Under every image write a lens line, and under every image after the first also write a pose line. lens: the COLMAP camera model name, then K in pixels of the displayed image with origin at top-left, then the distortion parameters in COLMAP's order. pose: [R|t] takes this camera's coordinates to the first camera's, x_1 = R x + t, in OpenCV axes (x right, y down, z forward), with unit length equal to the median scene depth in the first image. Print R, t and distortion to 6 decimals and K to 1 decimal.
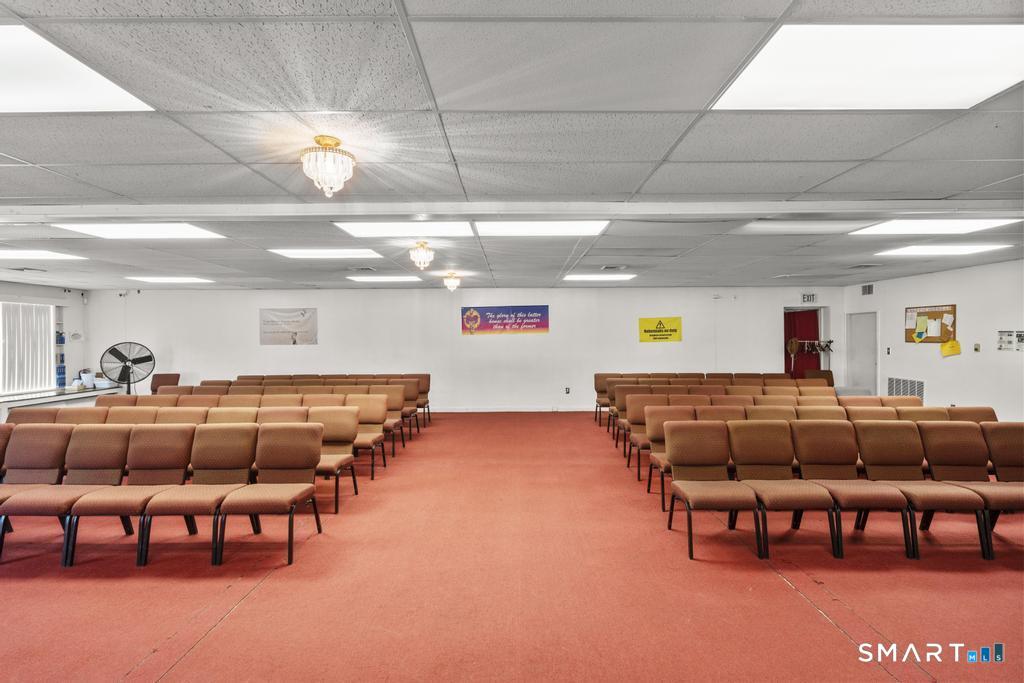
lens RADIAL K [[461.6, 0, 512.1], [0, 461.6, 338.5], [0, 0, 1]] dist [0.002032, -0.000308]
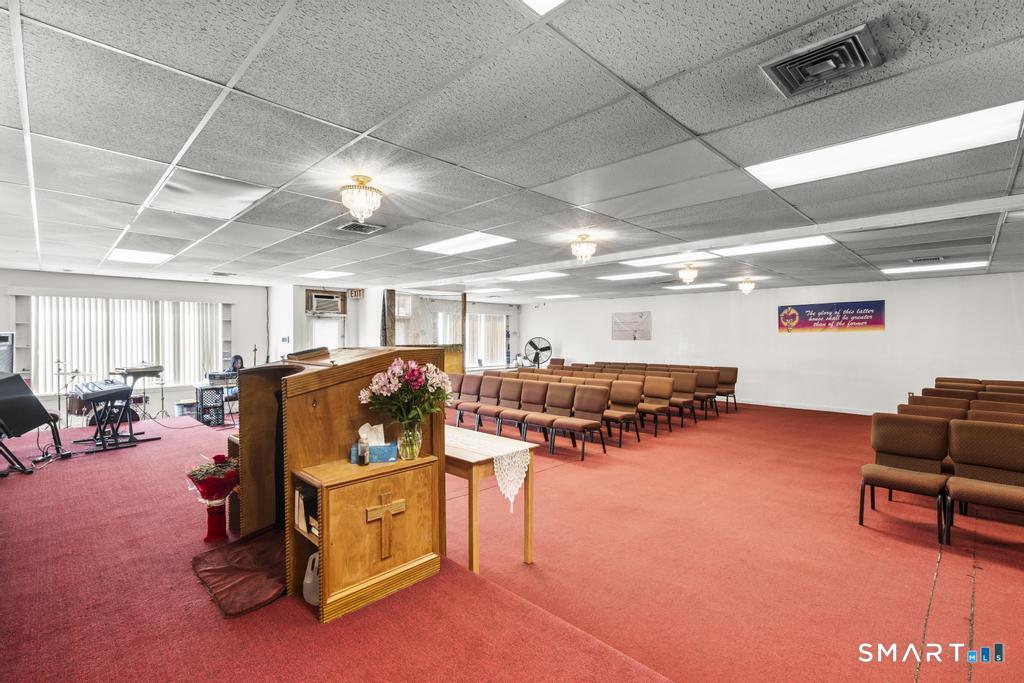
lens RADIAL K [[461.6, 0, 513.3], [0, 461.6, 340.2], [0, 0, 1]] dist [0.002032, -0.000308]
pose [[0.707978, 0.011701, -0.706137, 0.209983], [-0.004325, 0.999916, 0.012233, -0.001226], [0.706221, -0.005606, 0.707969, -0.162727]]
